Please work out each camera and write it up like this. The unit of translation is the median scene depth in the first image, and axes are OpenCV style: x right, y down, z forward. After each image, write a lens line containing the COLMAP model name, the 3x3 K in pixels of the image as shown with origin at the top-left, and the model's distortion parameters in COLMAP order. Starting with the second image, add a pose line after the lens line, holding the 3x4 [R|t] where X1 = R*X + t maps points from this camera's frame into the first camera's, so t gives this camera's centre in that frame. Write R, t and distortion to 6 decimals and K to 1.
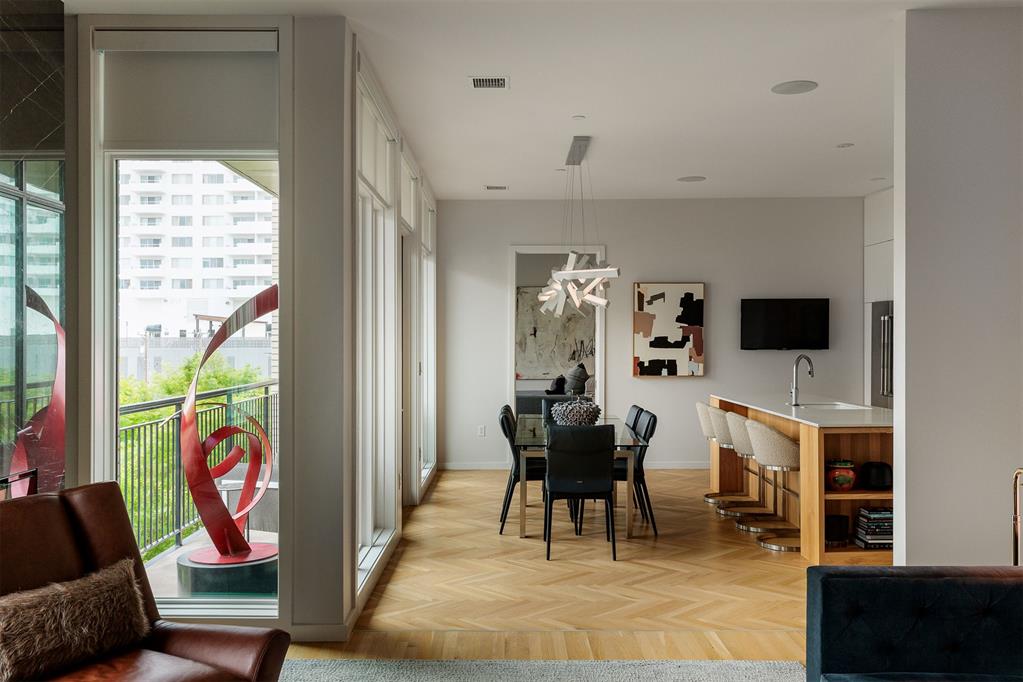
lens RADIAL K [[887.5, 0, 509.1], [0, 887.5, 342.7], [0, 0, 1]] dist [0.004150, 0.001028]
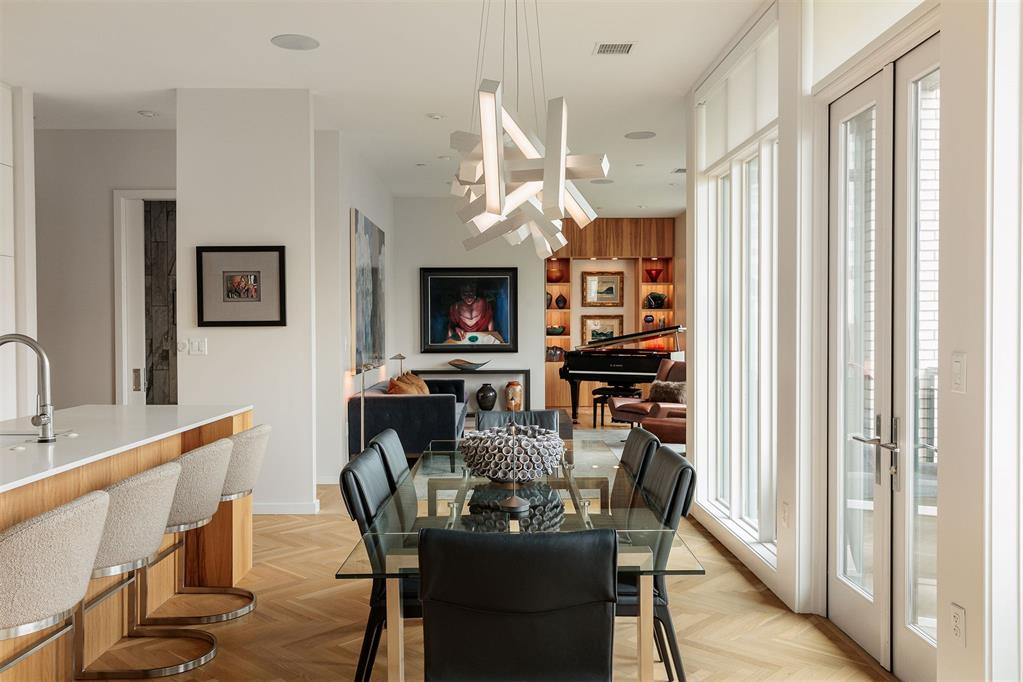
lens RADIAL K [[845.0, 0, 511.6], [0, 845.0, 340.0], [0, 0, 1]] dist [0.000774, 0.003904]
pose [[-0.999758, 0.007916, -0.020537, 0.061321], [0.007570, 0.999829, 0.016844, 0.007973], [0.020667, 0.016685, -0.999647, 1.055758]]
